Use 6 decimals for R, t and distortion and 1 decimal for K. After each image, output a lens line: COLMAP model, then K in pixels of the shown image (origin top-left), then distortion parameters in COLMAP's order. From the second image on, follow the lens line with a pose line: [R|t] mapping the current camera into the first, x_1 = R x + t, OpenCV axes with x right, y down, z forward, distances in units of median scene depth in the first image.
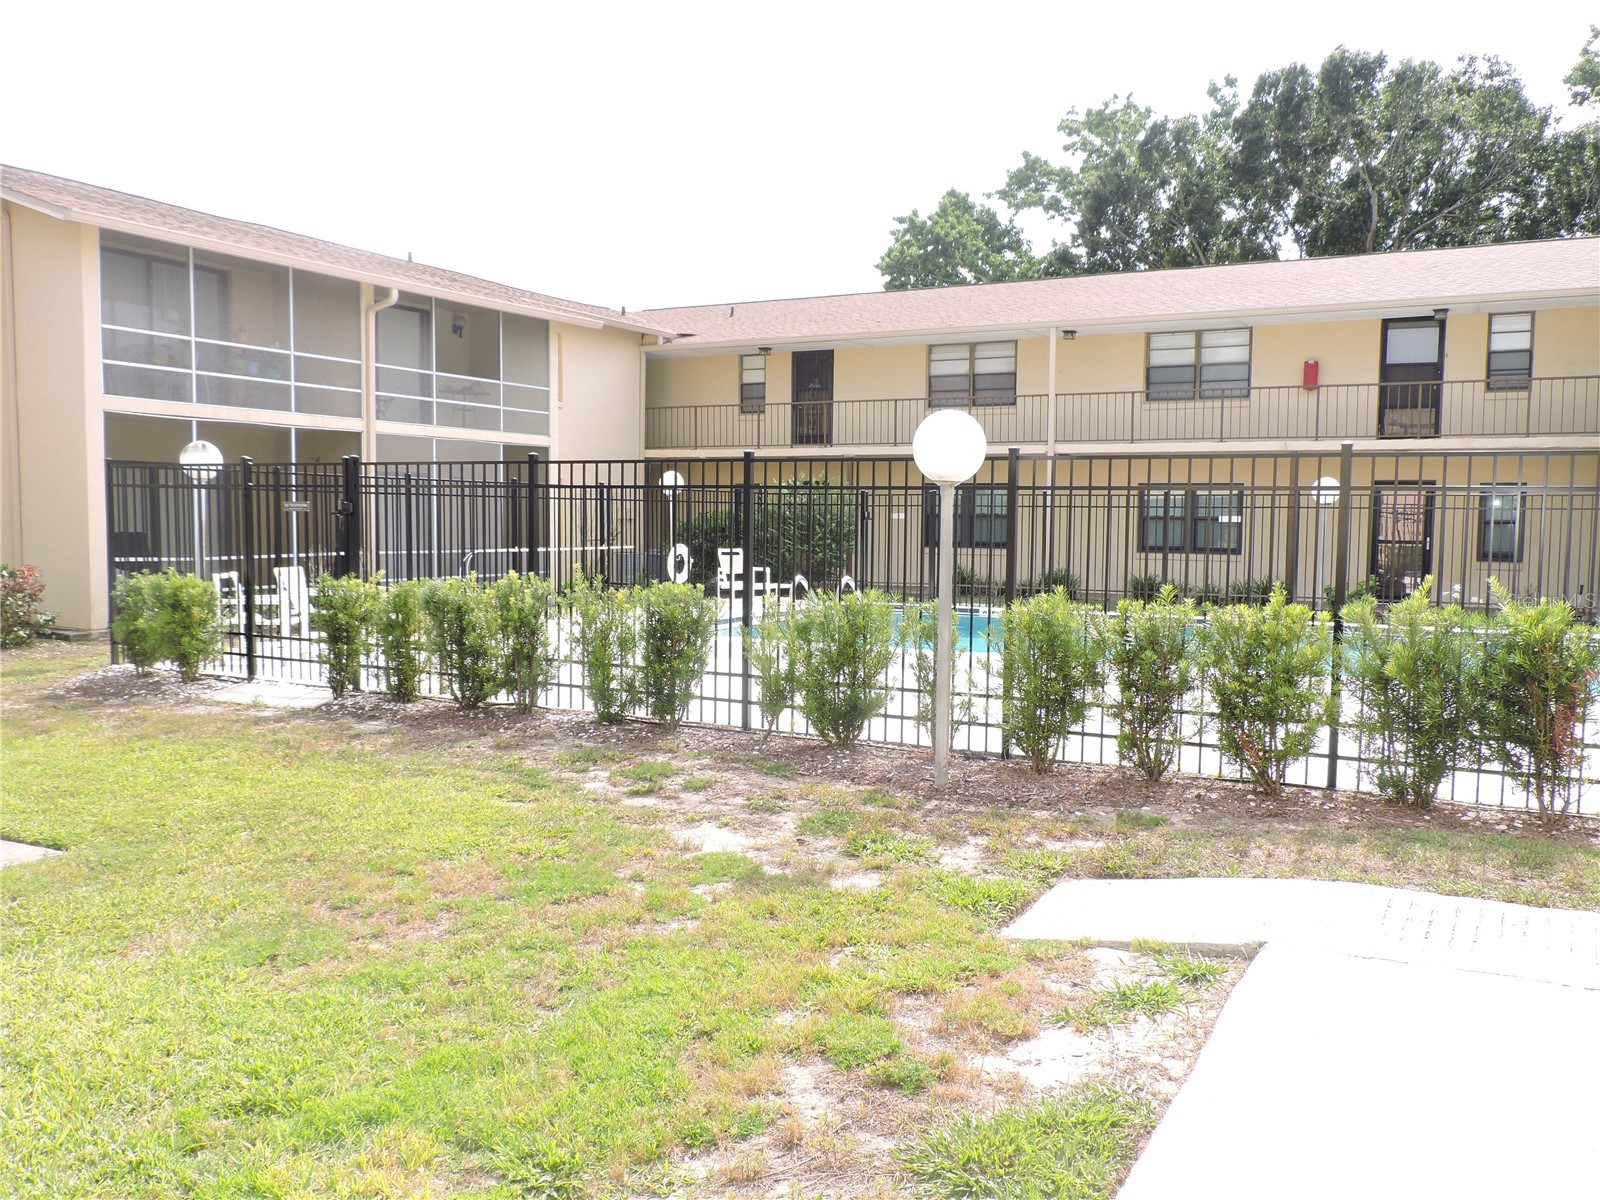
lens RADIAL K [[1304.8, 0, 808.4], [0, 1304.8, 603.4], [0, 0, 1]] dist [-0.002190, -0.002738]
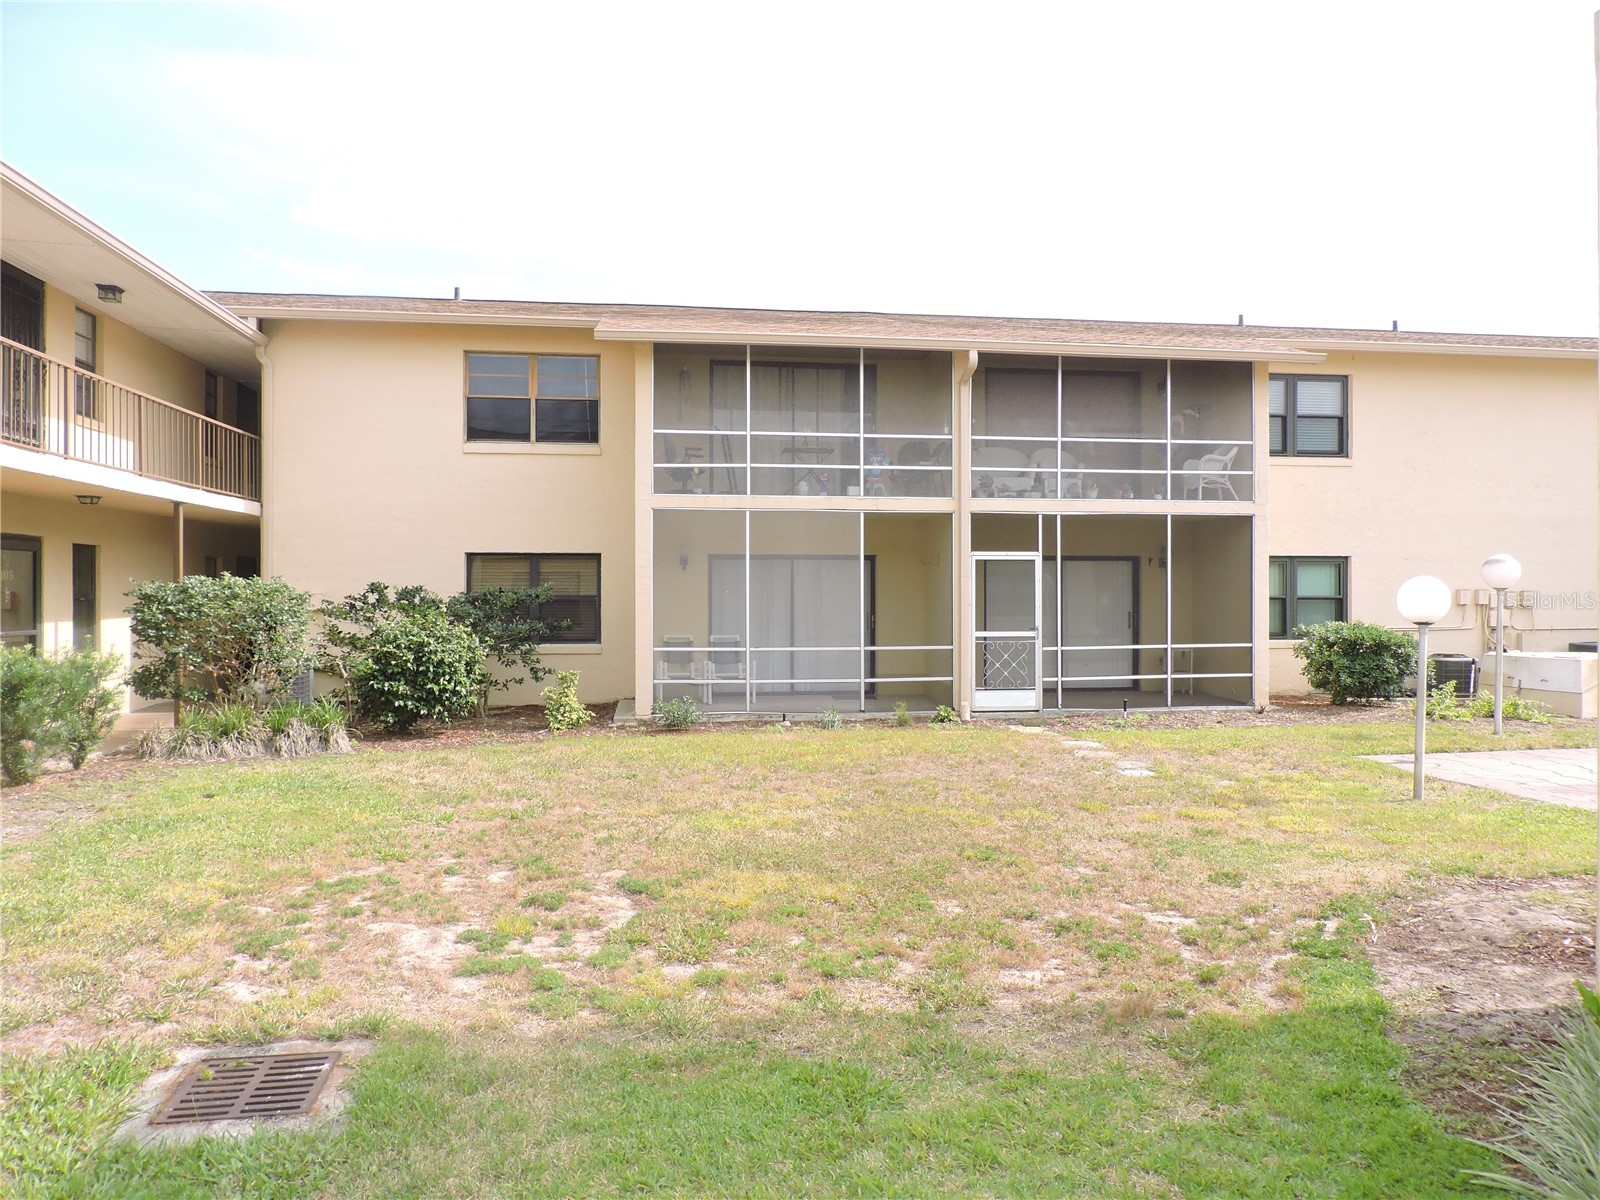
lens RADIAL K [[1141.5, 0, 811.9], [0, 1141.5, 593.0], [0, 0, 1]] dist [-0.021016, 0.005484]
pose [[0.564309, -0.004642, -0.825551, 0.233271], [-0.051755, 0.997818, -0.040988, -0.034177], [0.823940, 0.065857, 0.562838, 0.429998]]
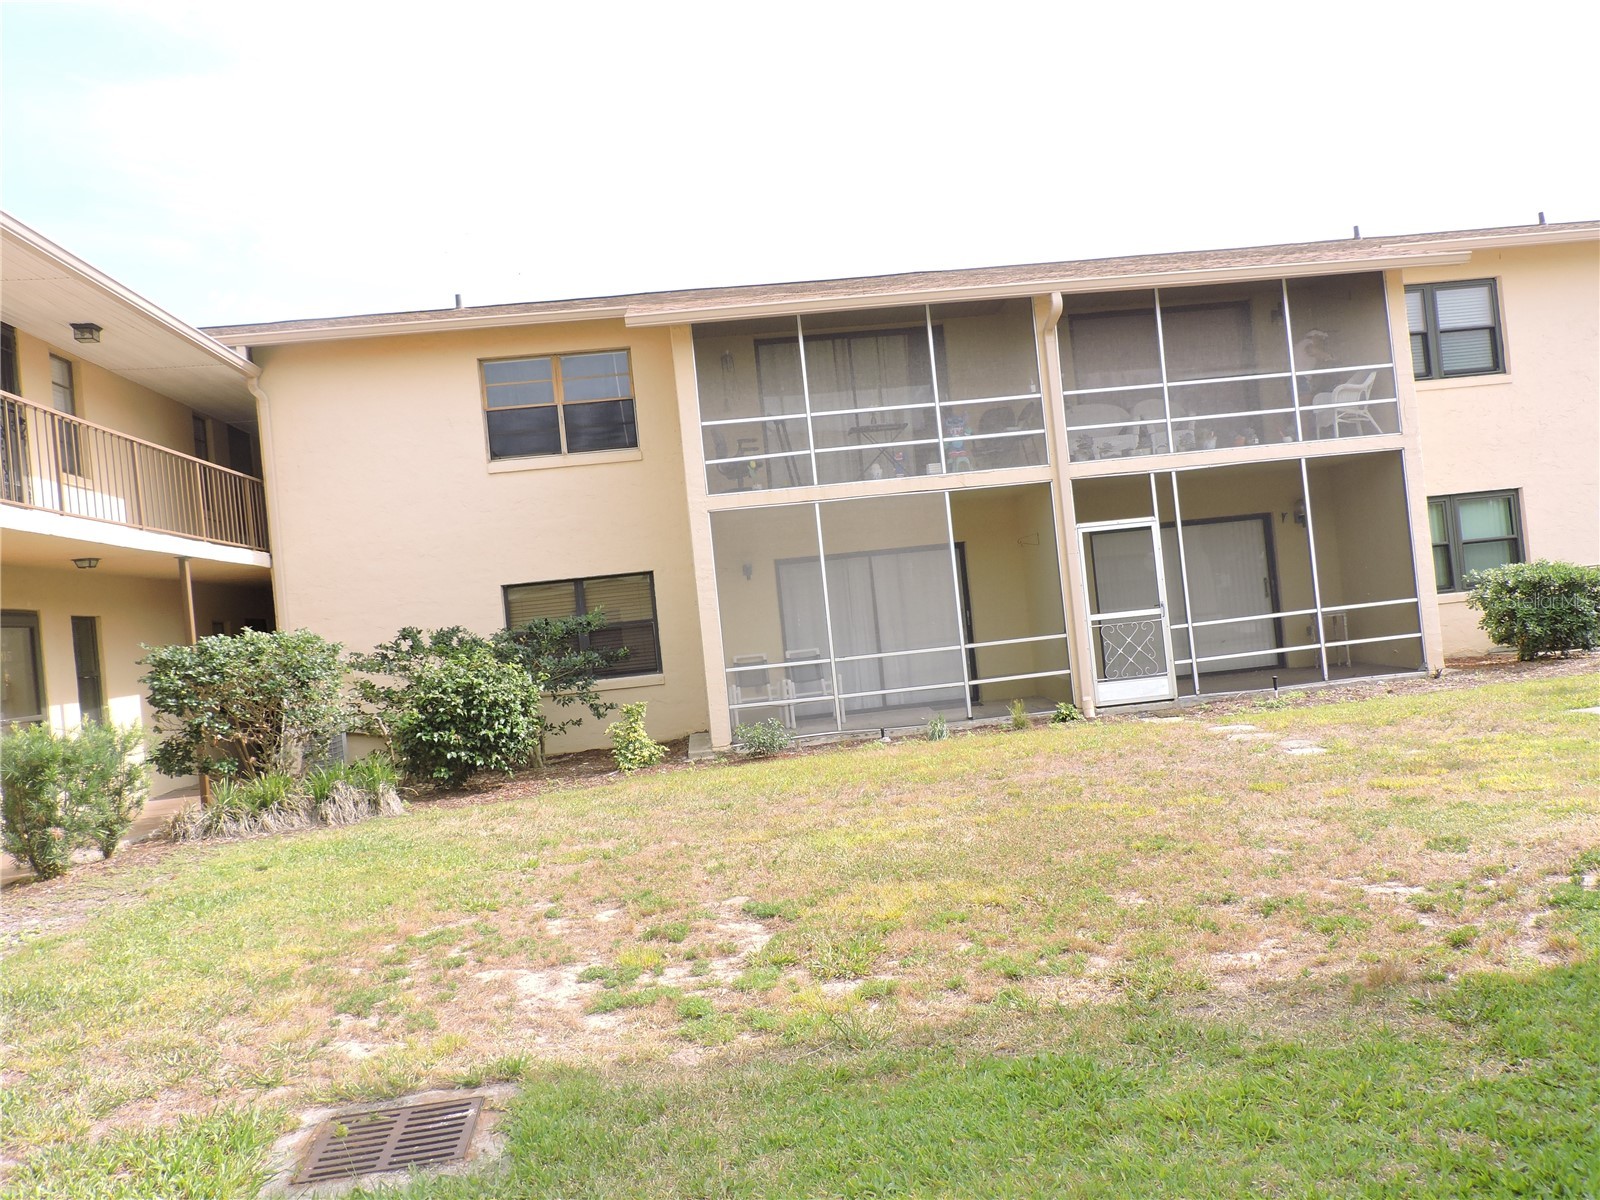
lens RADIAL K [[1304.8, 0, 814.6], [0, 1304.8, 597.3], [0, 0, 1]] dist [-0.002190, -0.002738]
pose [[0.518825, -0.066550, -0.852286, 0.227673], [0.044816, 0.997712, -0.050624, -0.025179], [0.853705, -0.011931, 0.520620, 0.421411]]
